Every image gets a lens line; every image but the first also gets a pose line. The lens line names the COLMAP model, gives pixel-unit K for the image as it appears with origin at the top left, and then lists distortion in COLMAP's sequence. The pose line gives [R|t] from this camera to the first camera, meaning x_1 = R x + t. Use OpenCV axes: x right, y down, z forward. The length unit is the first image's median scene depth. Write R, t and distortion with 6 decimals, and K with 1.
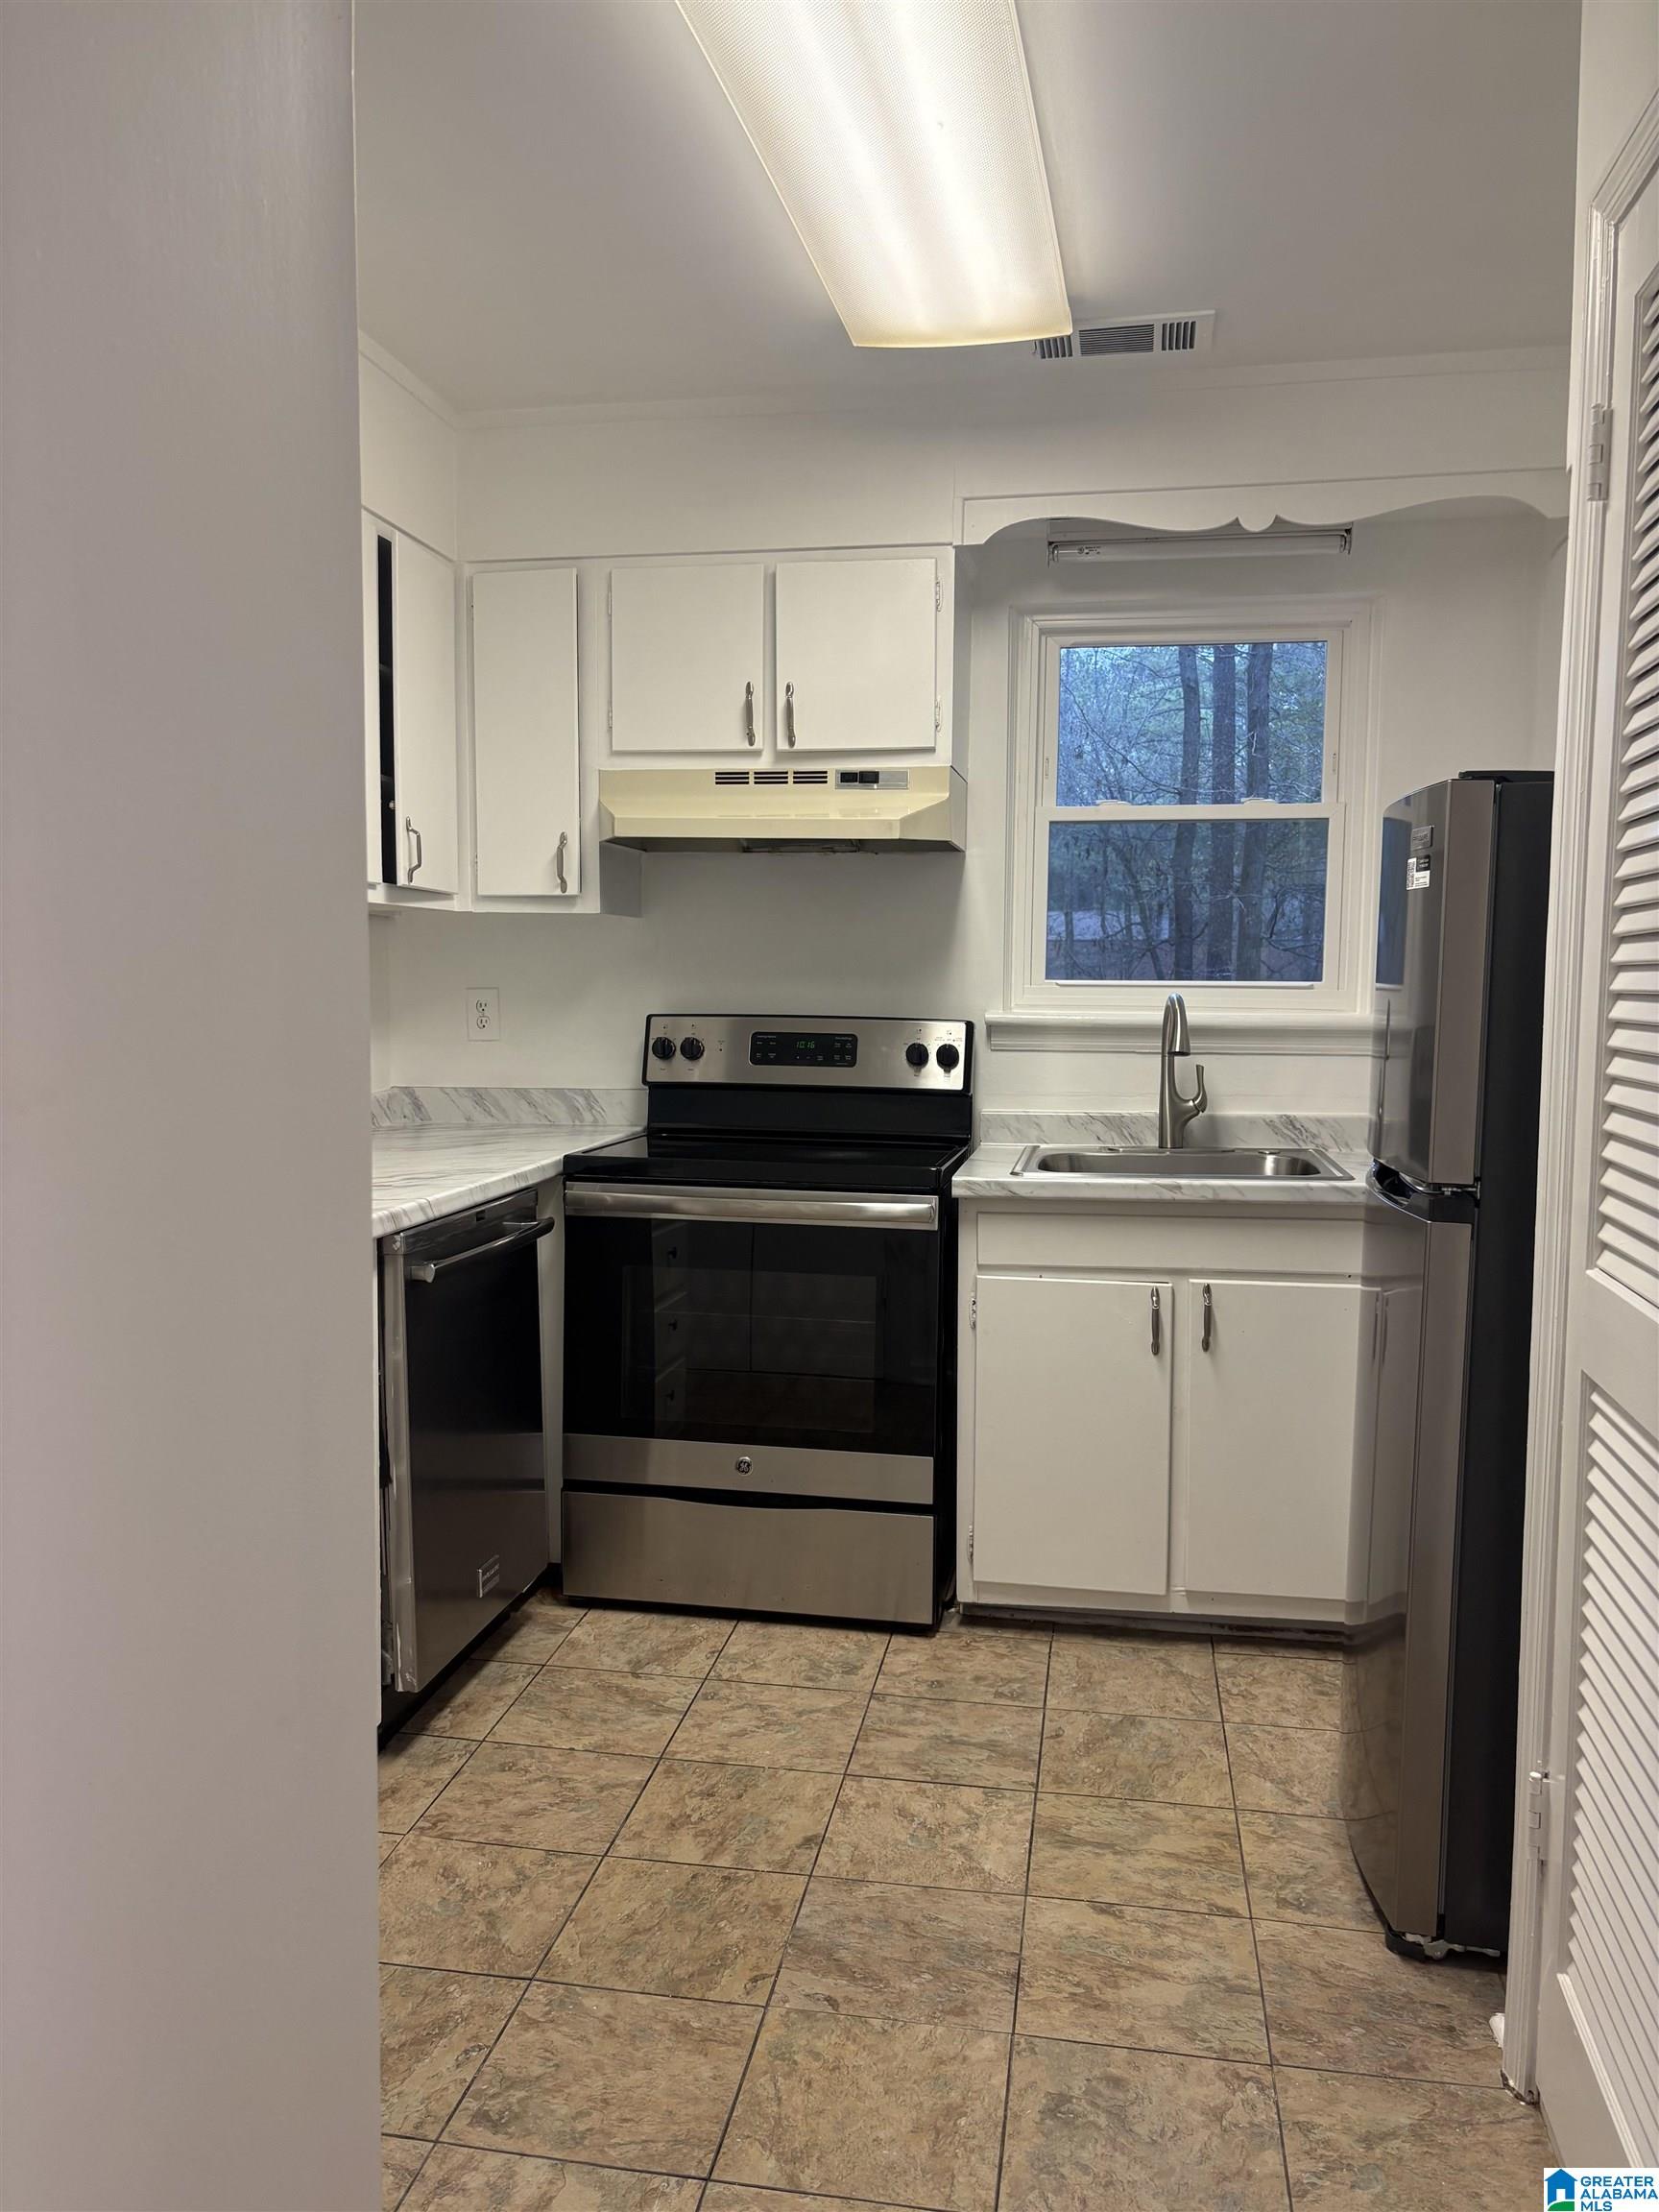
lens RADIAL K [[1645.4, 0, 818.7], [0, 1645.4, 1111.1], [0, 0, 1]] dist [0.005462, -0.014258]
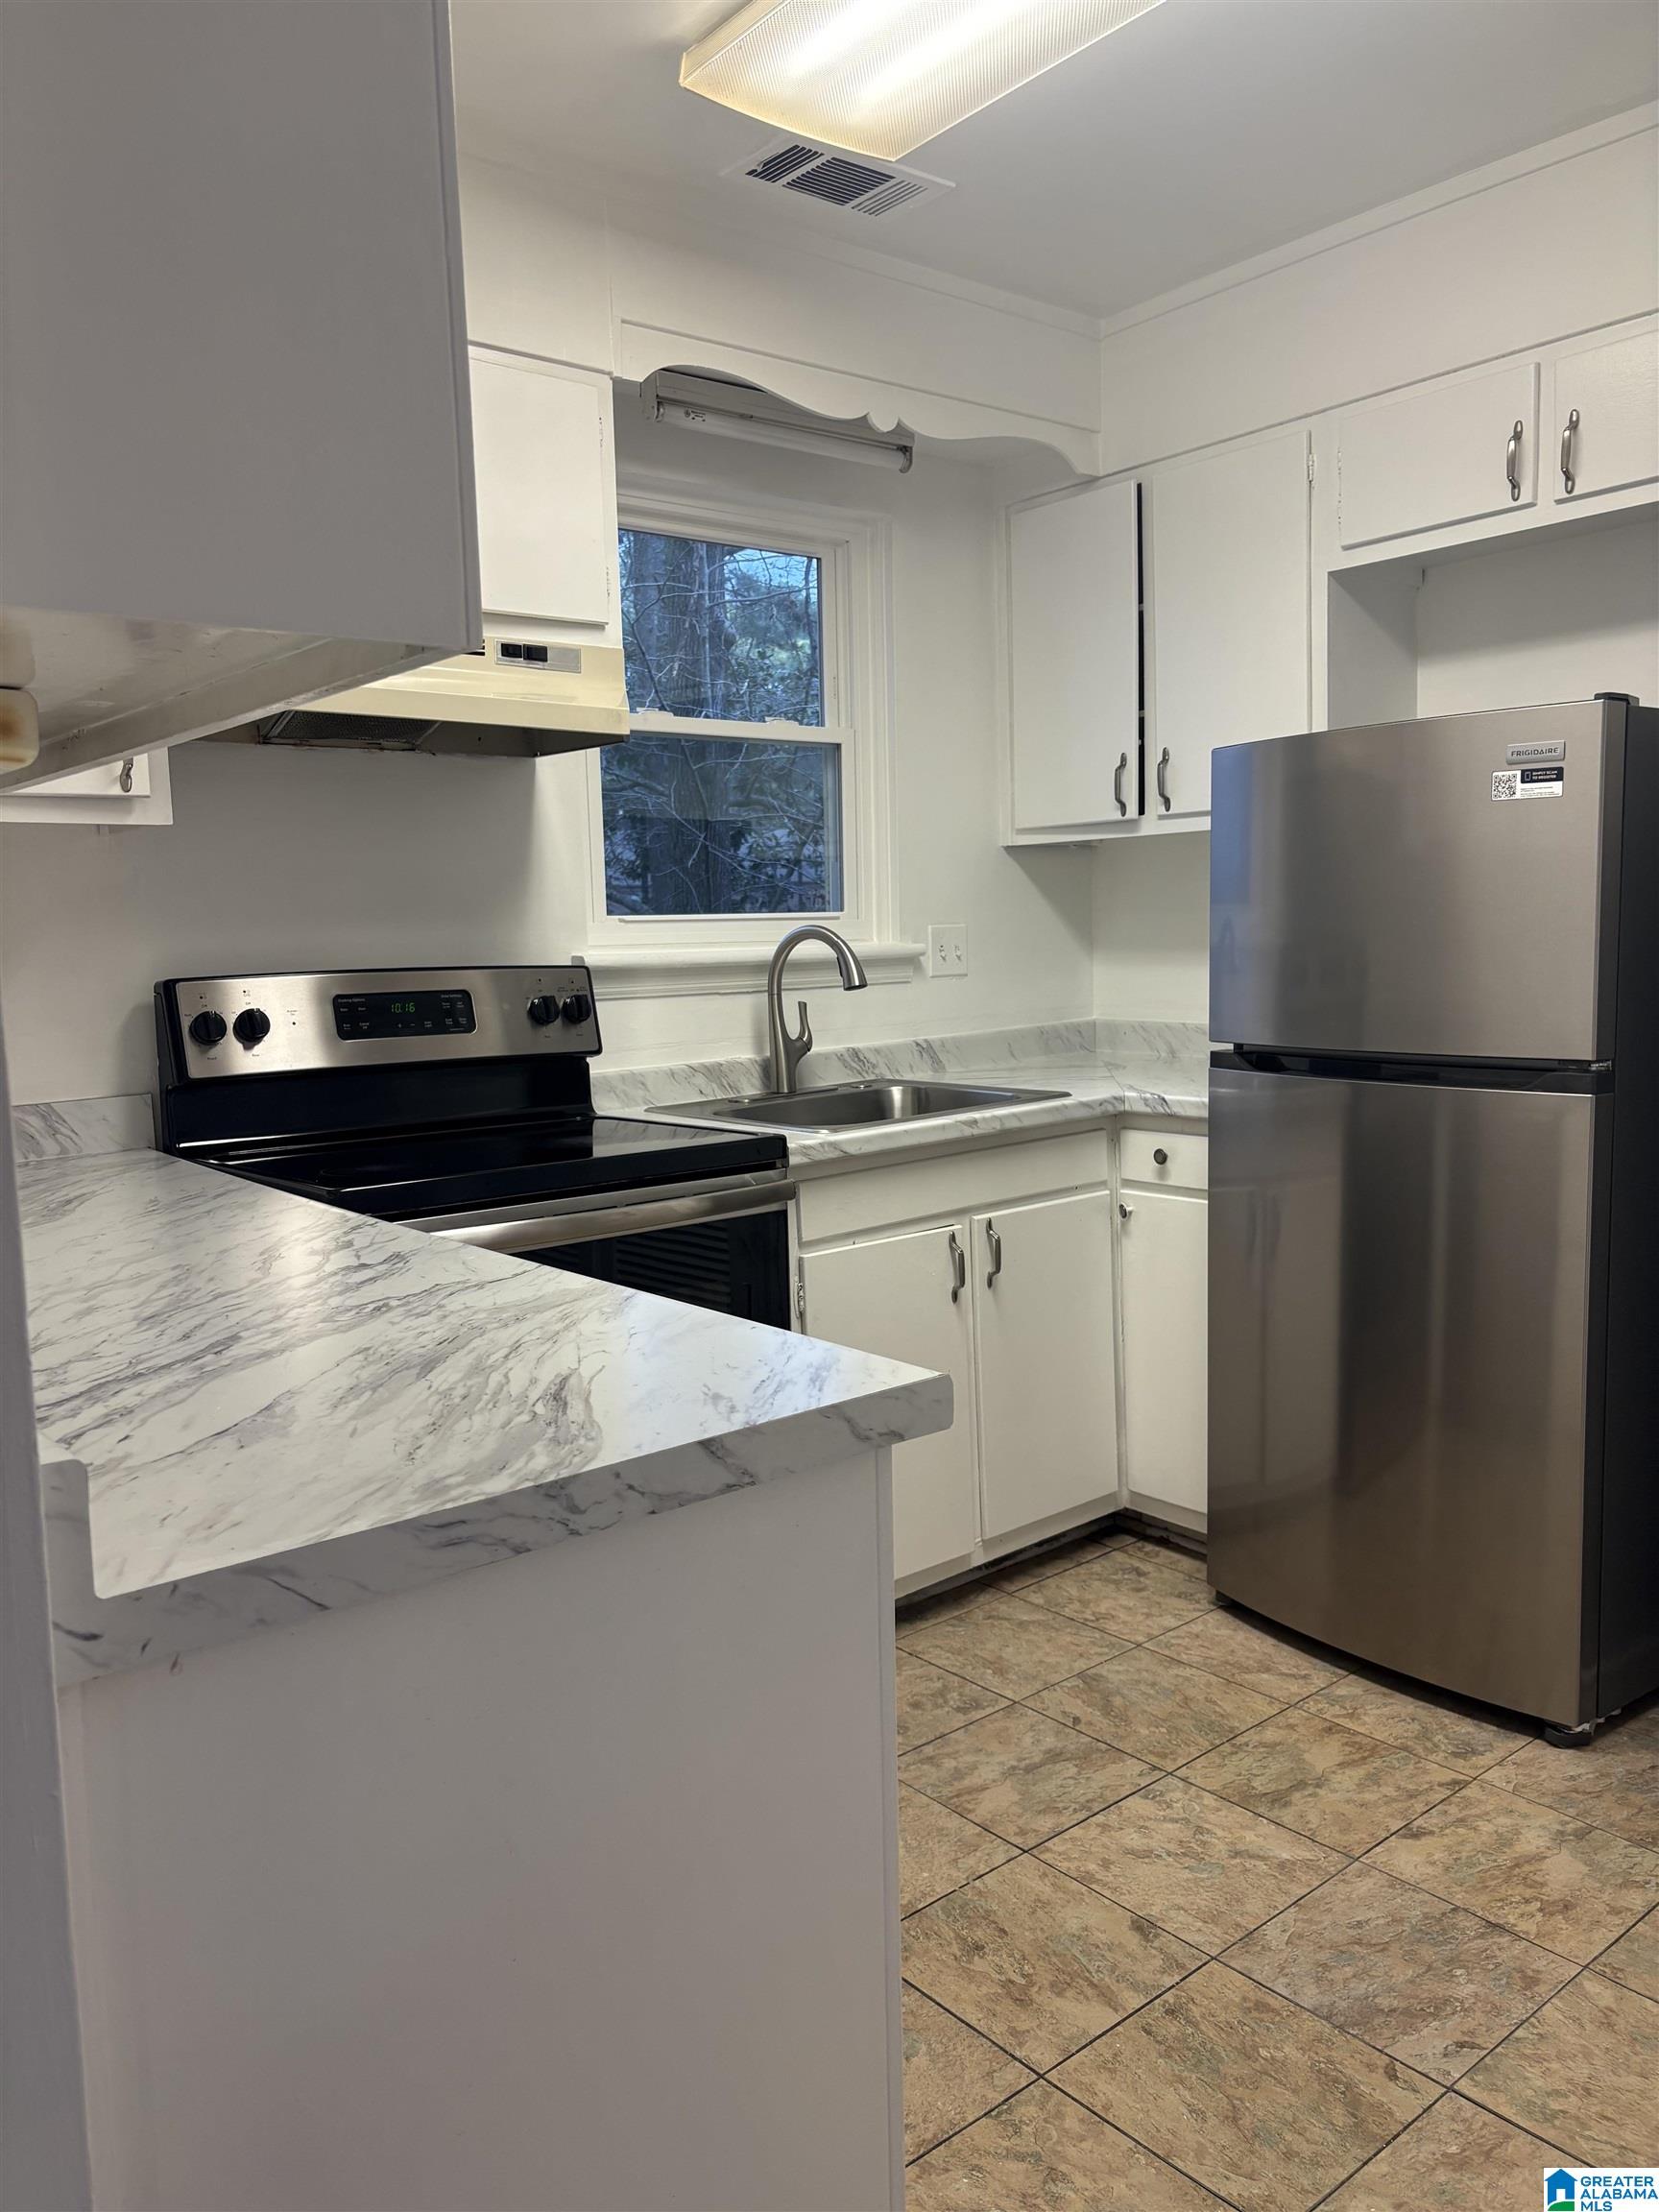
lens RADIAL K [[1645.4, 0, 820.9], [0, 1645.4, 1101.0], [0, 0, 1]] dist [0.005462, -0.014258]
pose [[0.651856, -0.105482, 0.750971, -0.543335], [0.095405, 0.993818, 0.056779, -0.027328], [-0.752318, 0.034635, 0.657889, 0.440763]]
